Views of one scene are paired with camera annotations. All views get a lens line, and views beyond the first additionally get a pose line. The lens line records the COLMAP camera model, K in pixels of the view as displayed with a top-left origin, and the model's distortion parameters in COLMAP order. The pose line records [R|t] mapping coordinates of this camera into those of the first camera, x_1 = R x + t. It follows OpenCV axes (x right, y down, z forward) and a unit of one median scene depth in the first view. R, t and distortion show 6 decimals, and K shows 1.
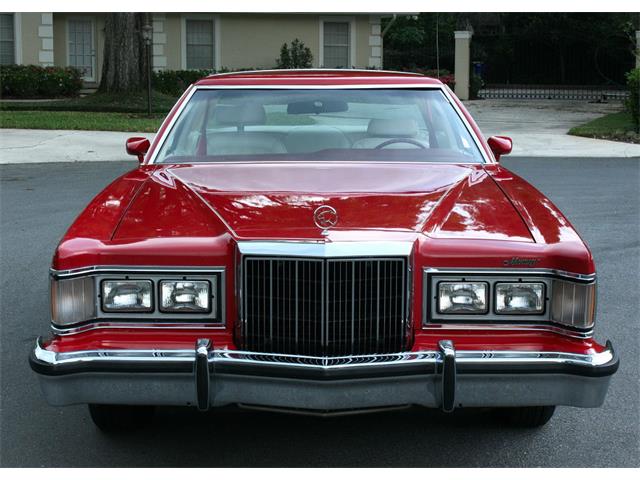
lens RADIAL K [[1504.2, 0, 320.2], [0, 1504.2, 240.4], [0, 0, 1]] dist [0.027371, 0.335333]
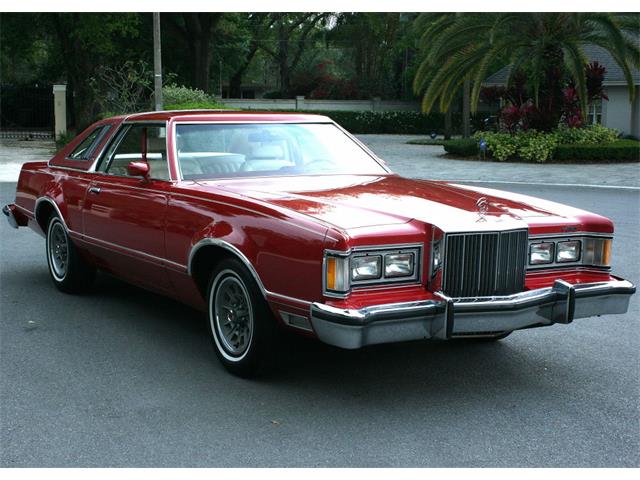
lens RADIAL K [[1099.0, 0, 318.3], [0, 1099.0, 259.4], [0, 0, 1]] dist [-0.048268, -0.112654]
pose [[0.854791, -0.067064, 0.514621, -0.694506], [0.058700, 0.997746, 0.032521, -0.006658], [-0.515642, 0.002410, 0.856801, 0.141238]]
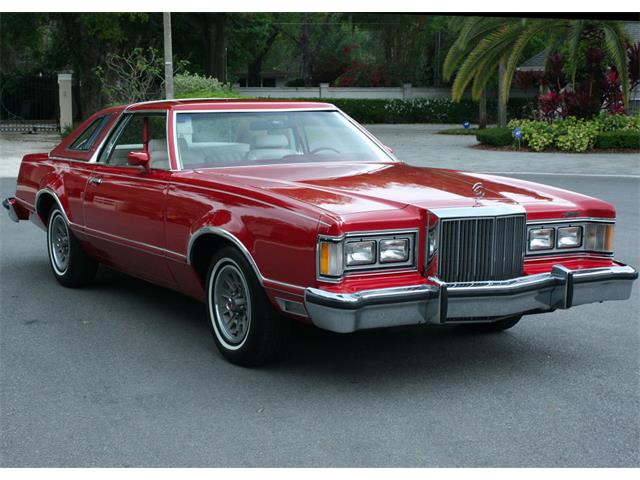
lens RADIAL K [[1201.7, 0, 319.5], [0, 1201.7, 254.6], [0, 0, 1]] dist [-0.047288, -0.049846]
pose [[0.866887, -0.069825, 0.493590, -0.719076], [0.066173, 0.997498, 0.024890, 0.007792], [-0.494093, 0.011086, 0.869338, 0.035731]]
